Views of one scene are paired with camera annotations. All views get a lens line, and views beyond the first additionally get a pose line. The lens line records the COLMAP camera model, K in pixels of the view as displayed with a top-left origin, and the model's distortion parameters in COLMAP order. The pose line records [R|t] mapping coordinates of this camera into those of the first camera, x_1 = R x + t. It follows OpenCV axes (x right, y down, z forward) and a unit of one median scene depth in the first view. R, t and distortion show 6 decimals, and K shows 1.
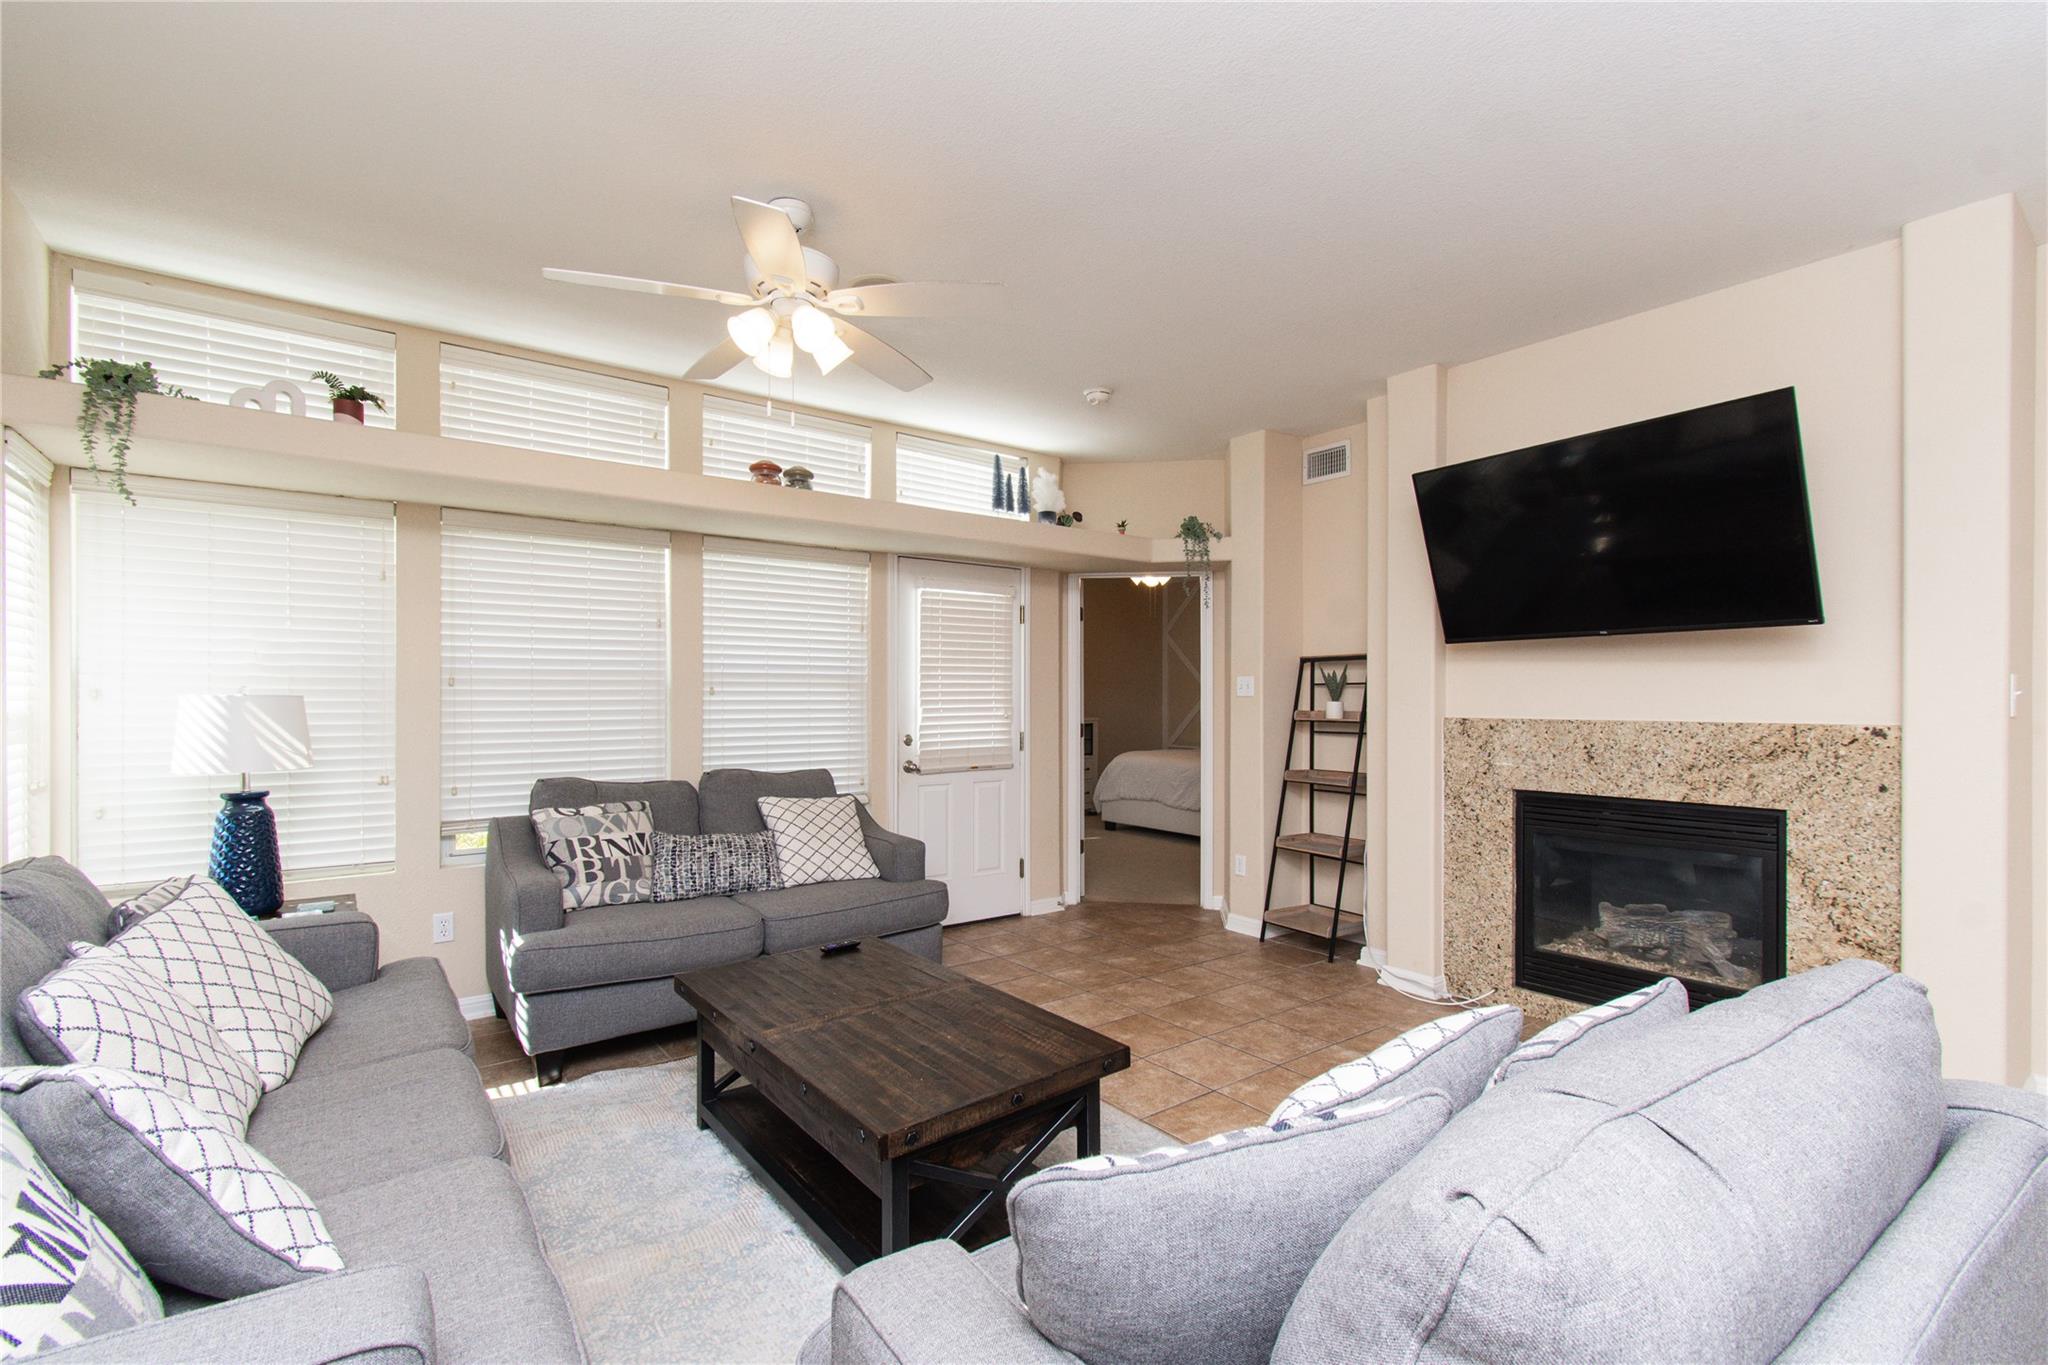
lens RADIAL K [[908.4, 0, 1041.3], [0, 908.4, 694.8], [0, 0, 1]] dist [0.001356, -0.000782]
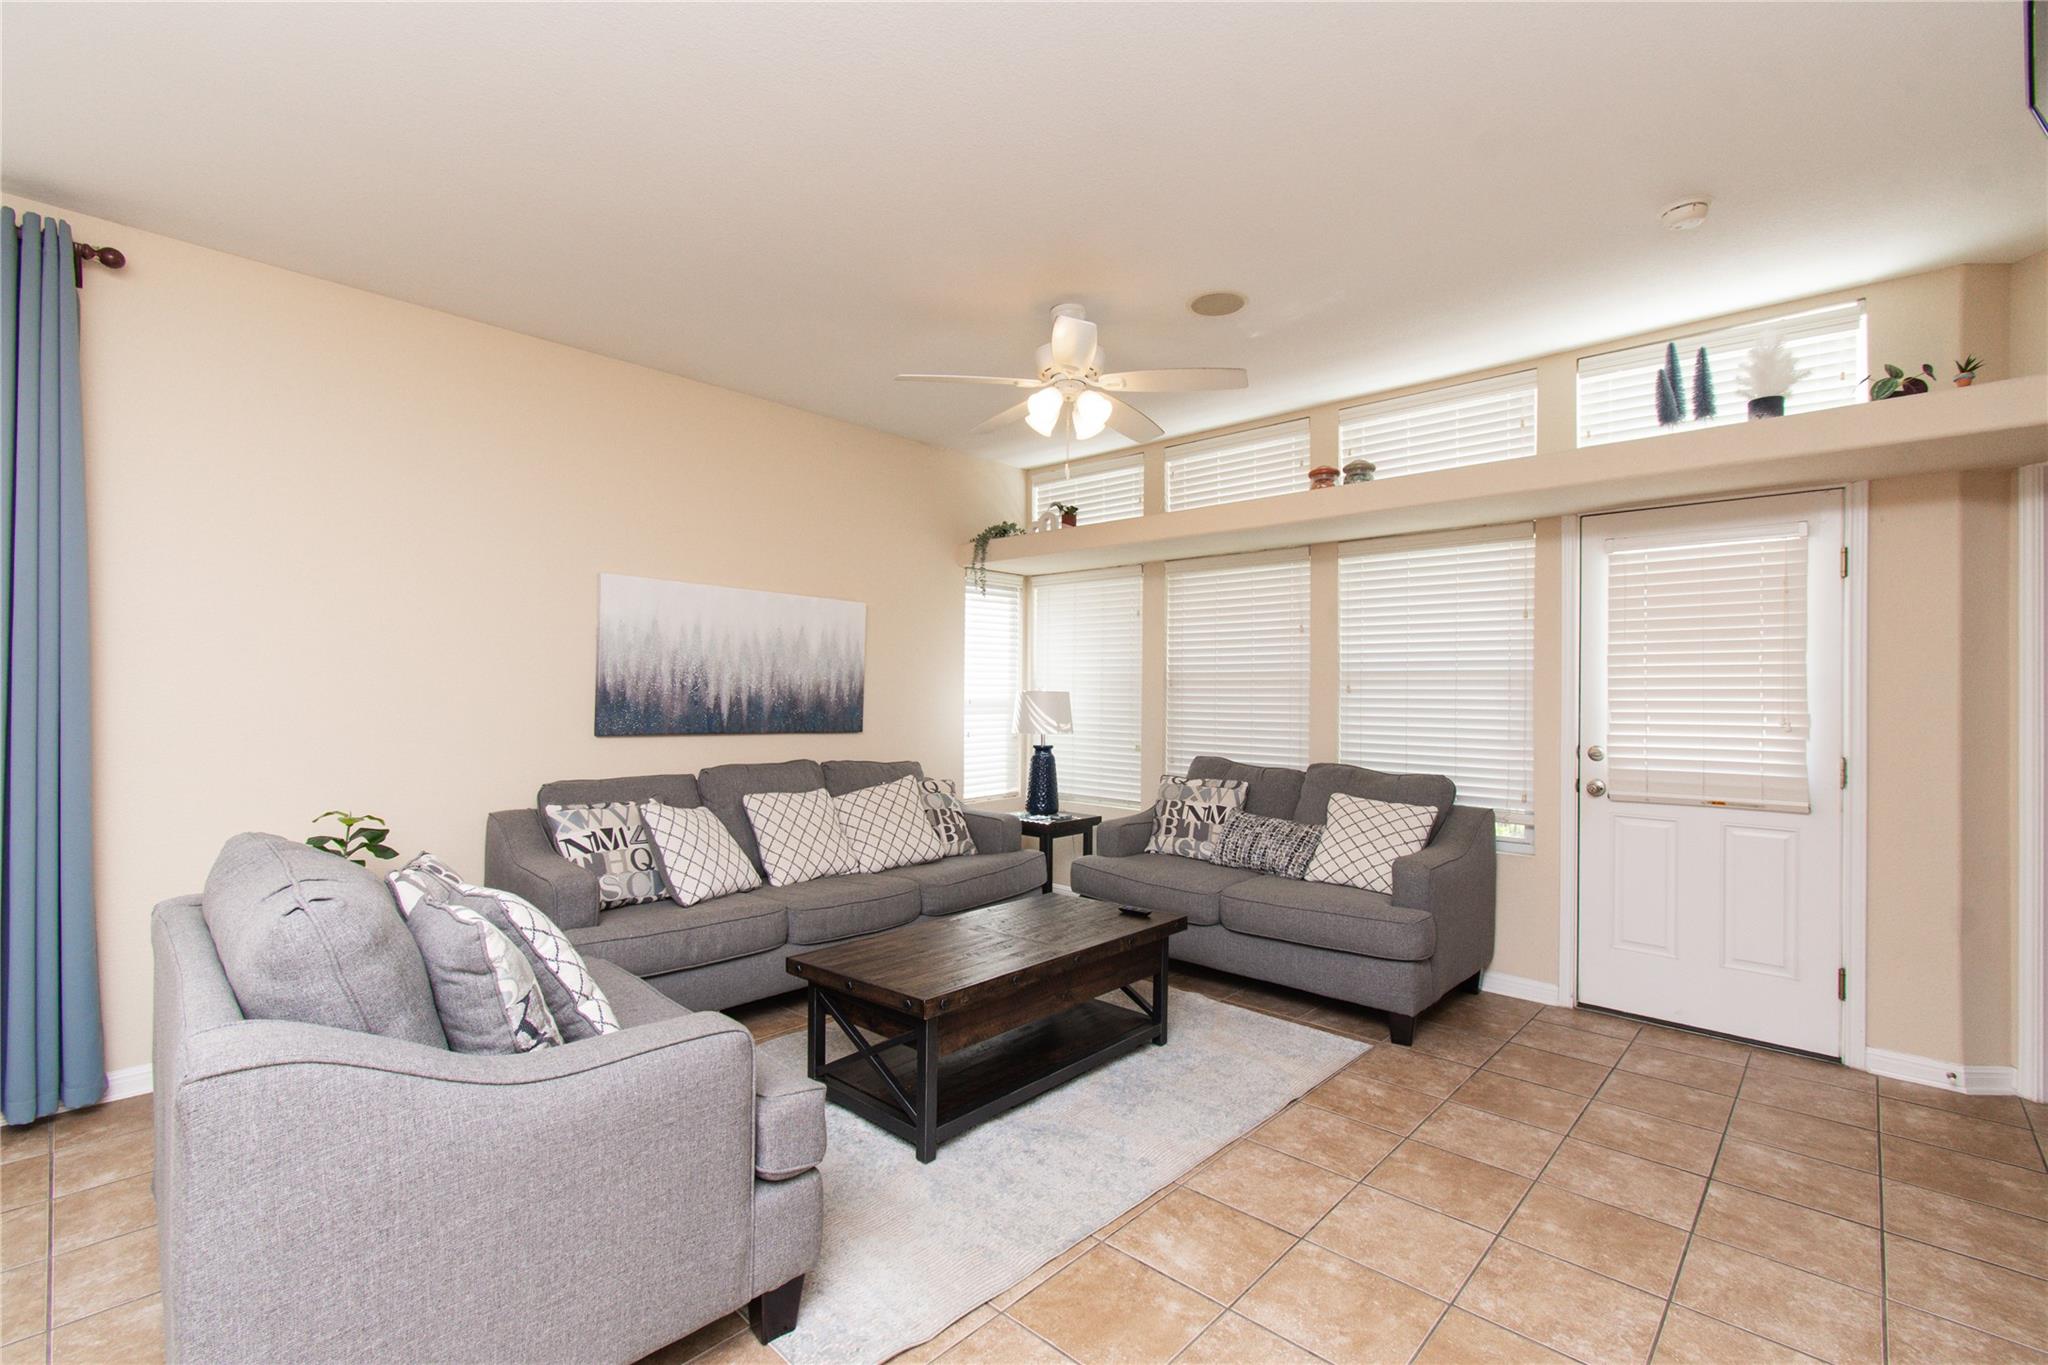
lens RADIAL K [[908.4, 0, 1025.8], [0, 908.4, 682.1], [0, 0, 1]] dist [0.001356, -0.000782]
pose [[0.165938, -0.009085, -0.986094, 0.649347], [-0.005862, 0.999931, -0.010199, 0.000489], [0.986119, 0.007473, 0.165874, 0.491690]]
